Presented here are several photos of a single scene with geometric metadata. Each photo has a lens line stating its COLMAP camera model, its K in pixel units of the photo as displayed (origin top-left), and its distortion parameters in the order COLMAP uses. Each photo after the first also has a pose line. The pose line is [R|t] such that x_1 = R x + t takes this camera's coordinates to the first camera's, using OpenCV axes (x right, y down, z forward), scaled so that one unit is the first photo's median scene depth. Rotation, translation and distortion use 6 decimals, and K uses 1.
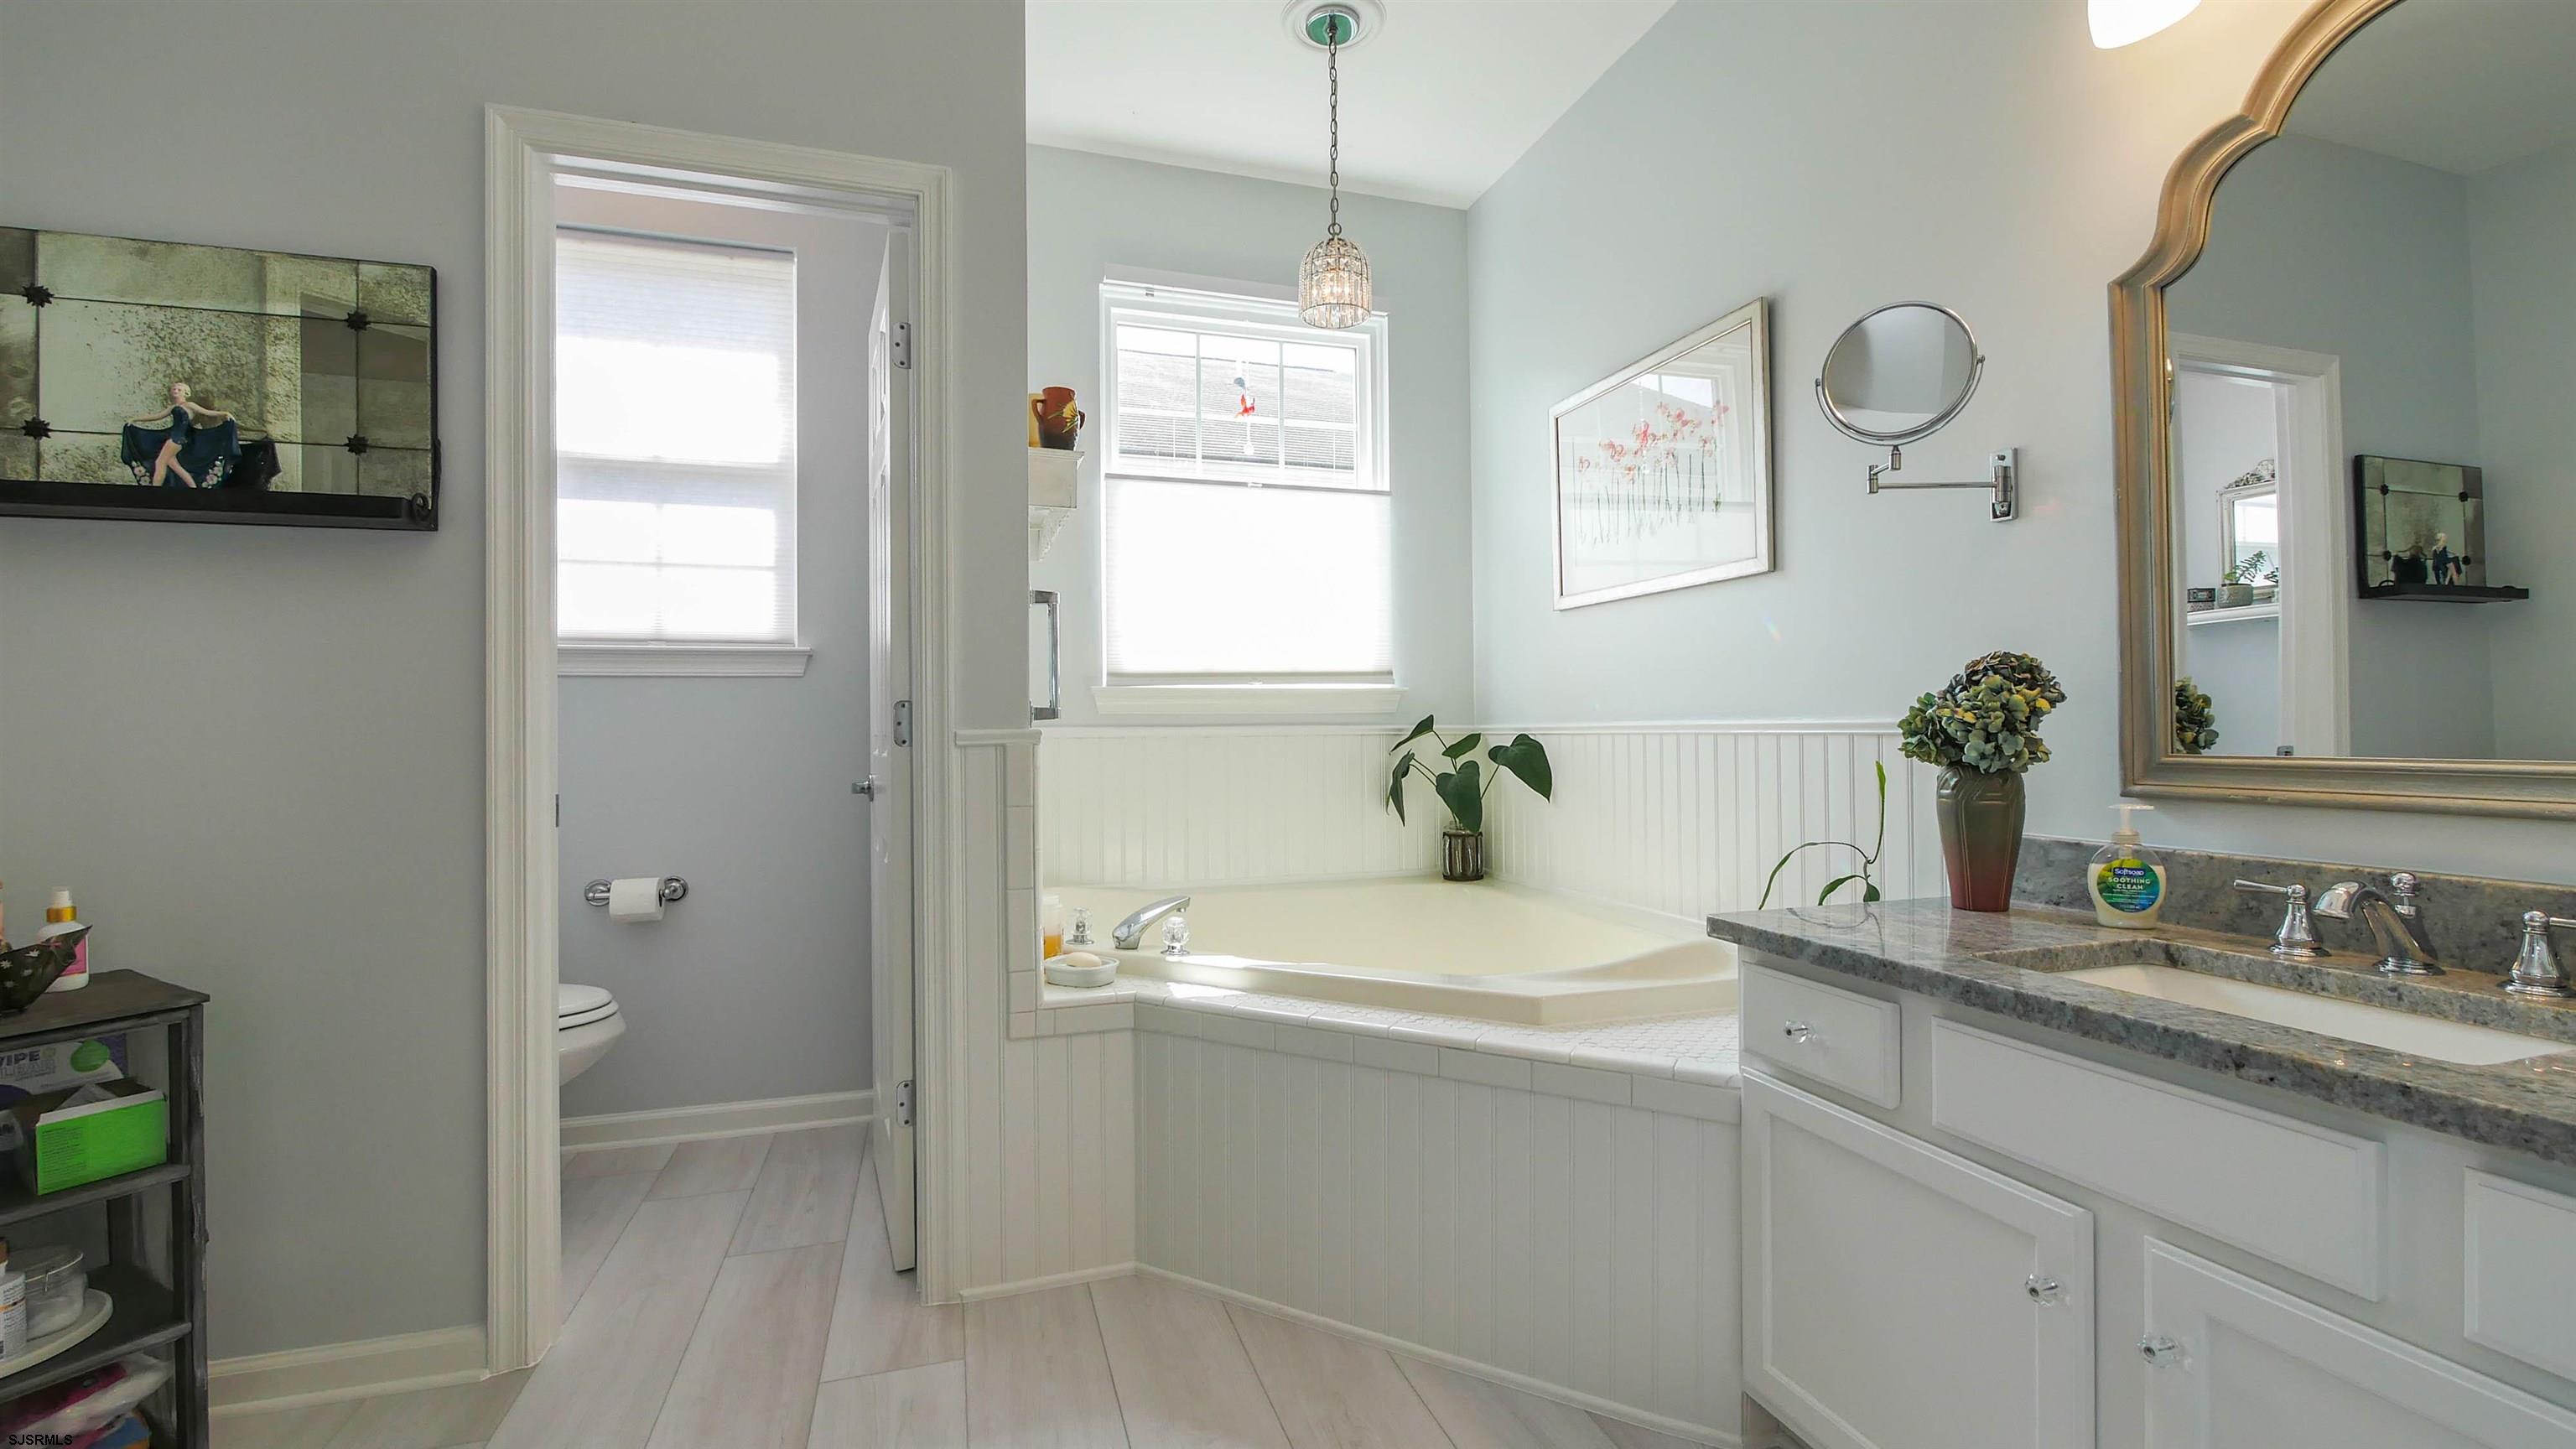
lens RADIAL K [[1068.1, 0, 1288.0], [0, 1068.1, 724.5], [0, 0, 1]] dist [-0.003756, -0.000563]
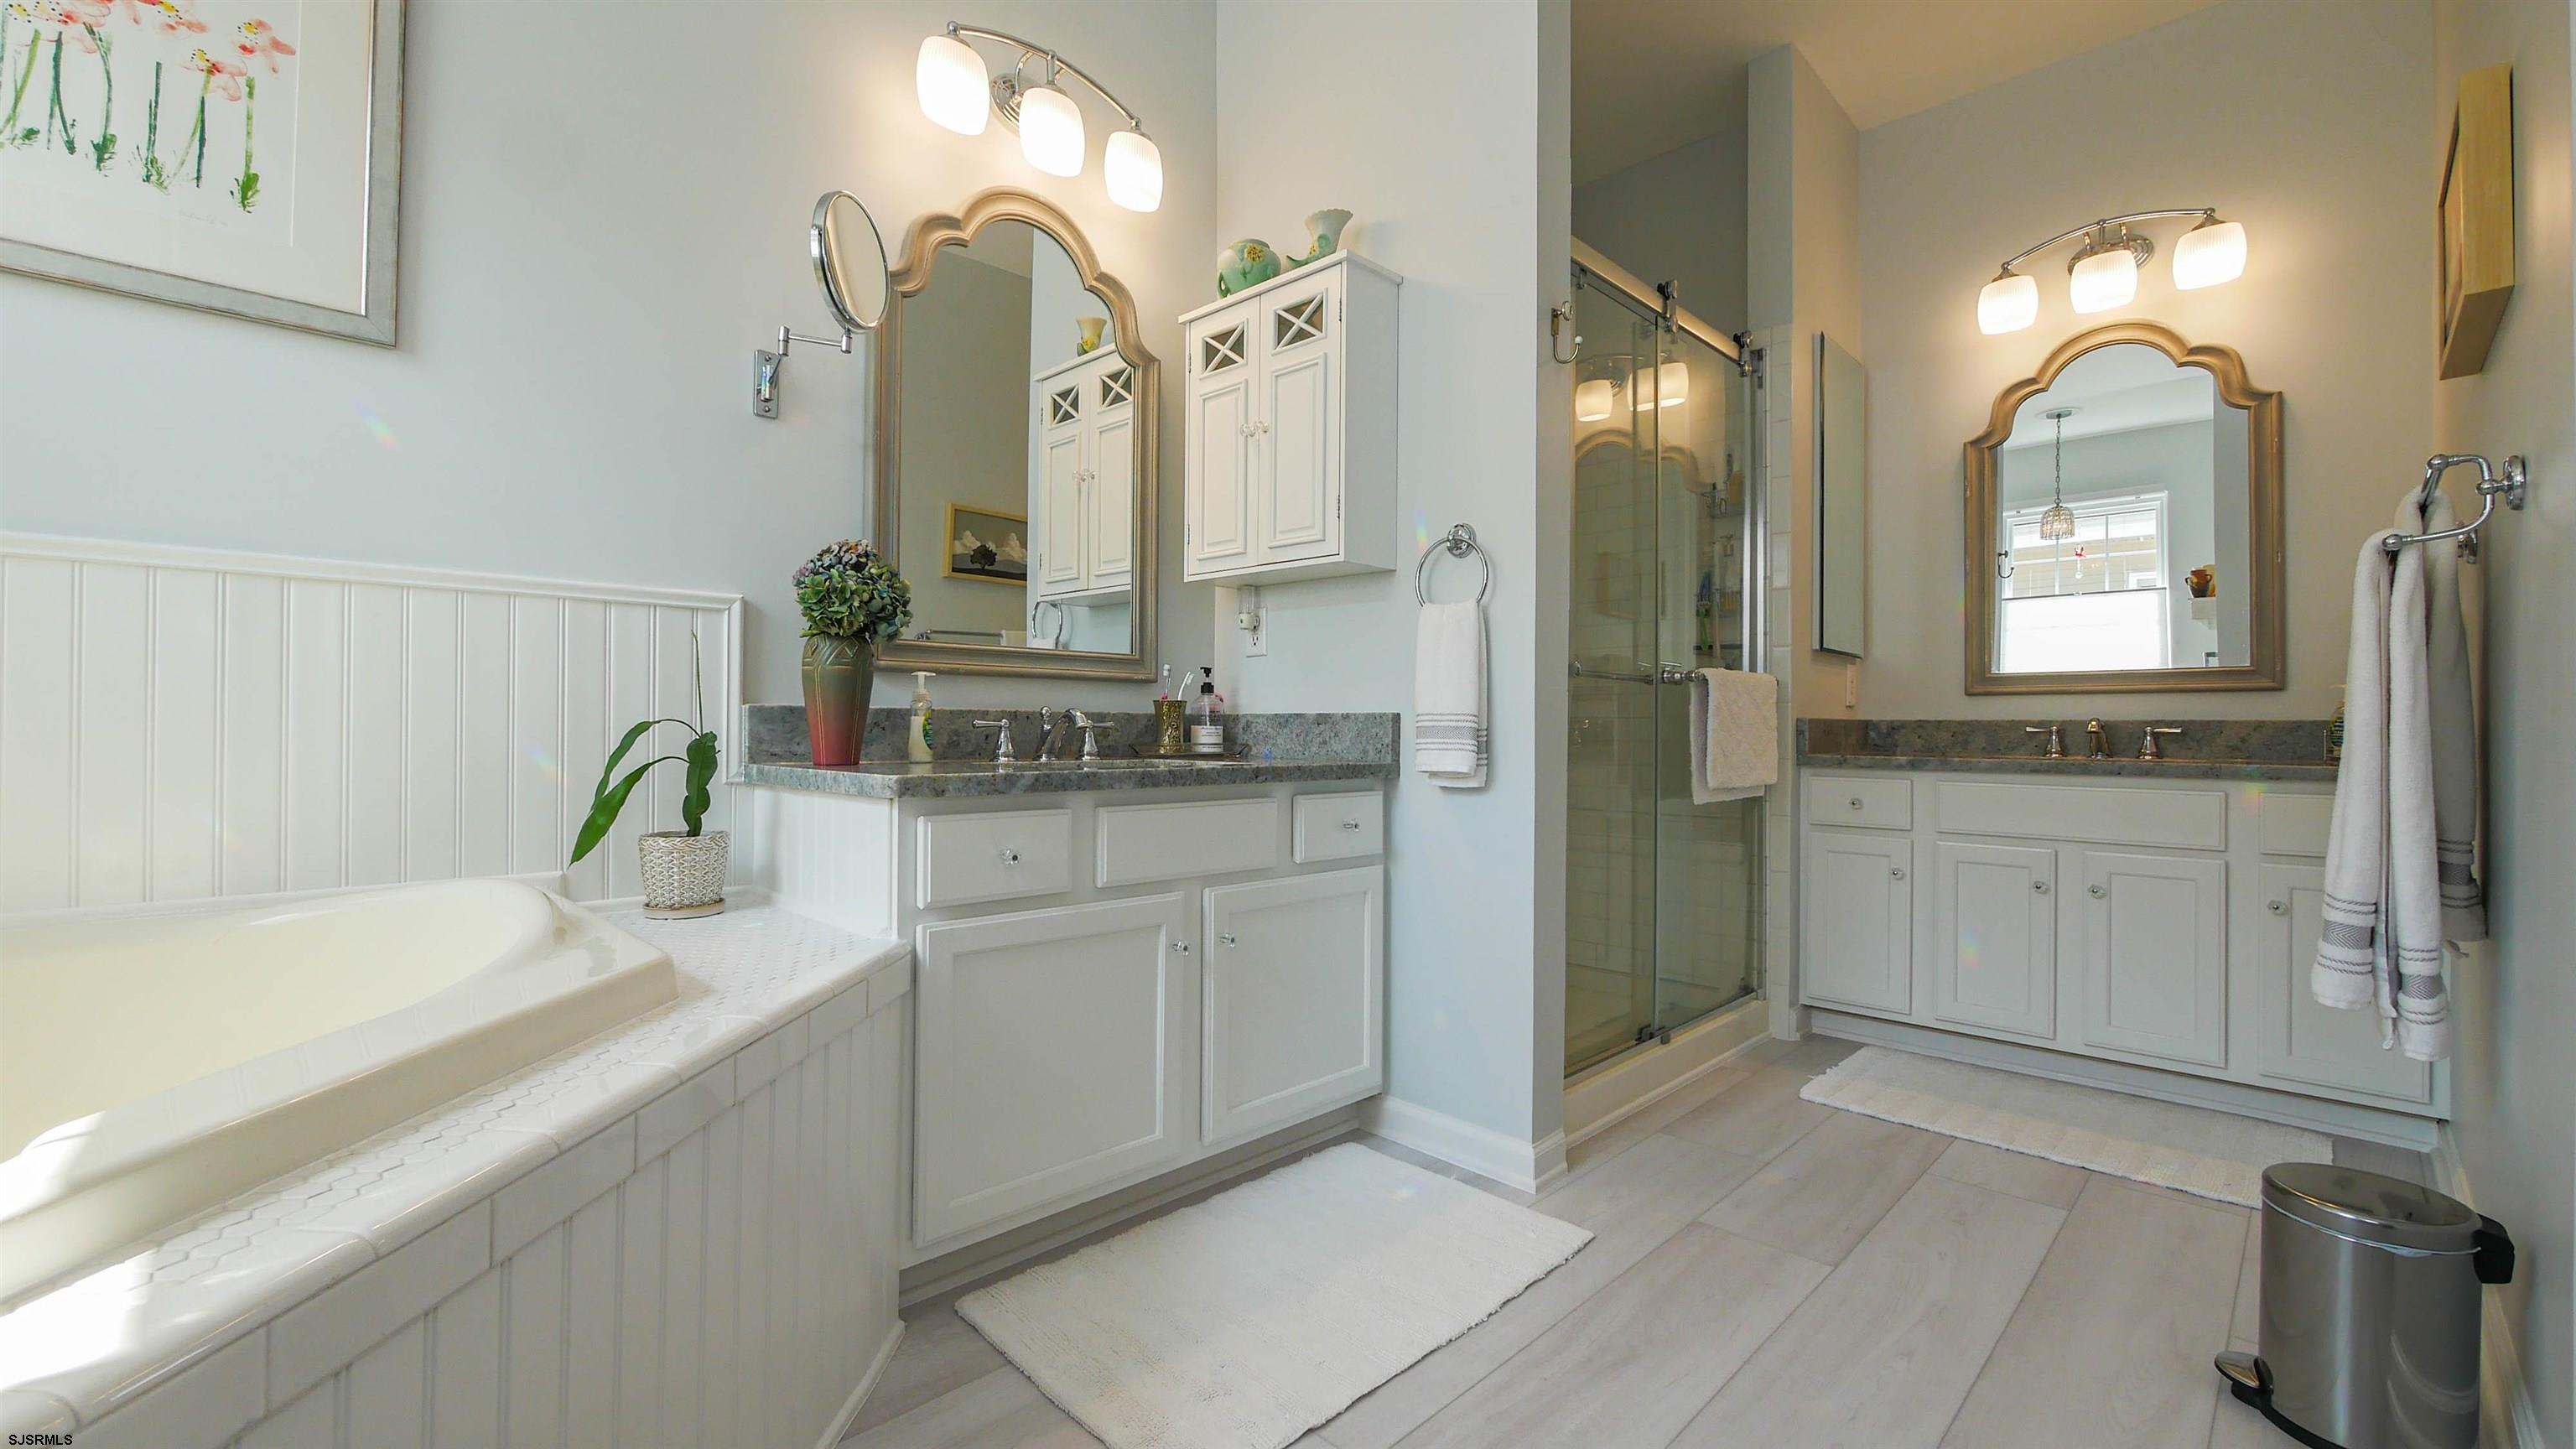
lens RADIAL K [[1068.1, 0, 1288.0], [0, 1068.1, 724.5], [0, 0, 1]] dist [-0.003756, -0.000563]
pose [[-0.452162, 0.007577, 0.891904, -0.611890], [-0.004113, 0.999936, -0.010580, 0.149470], [-0.891926, -0.008453, -0.452102, 1.172920]]
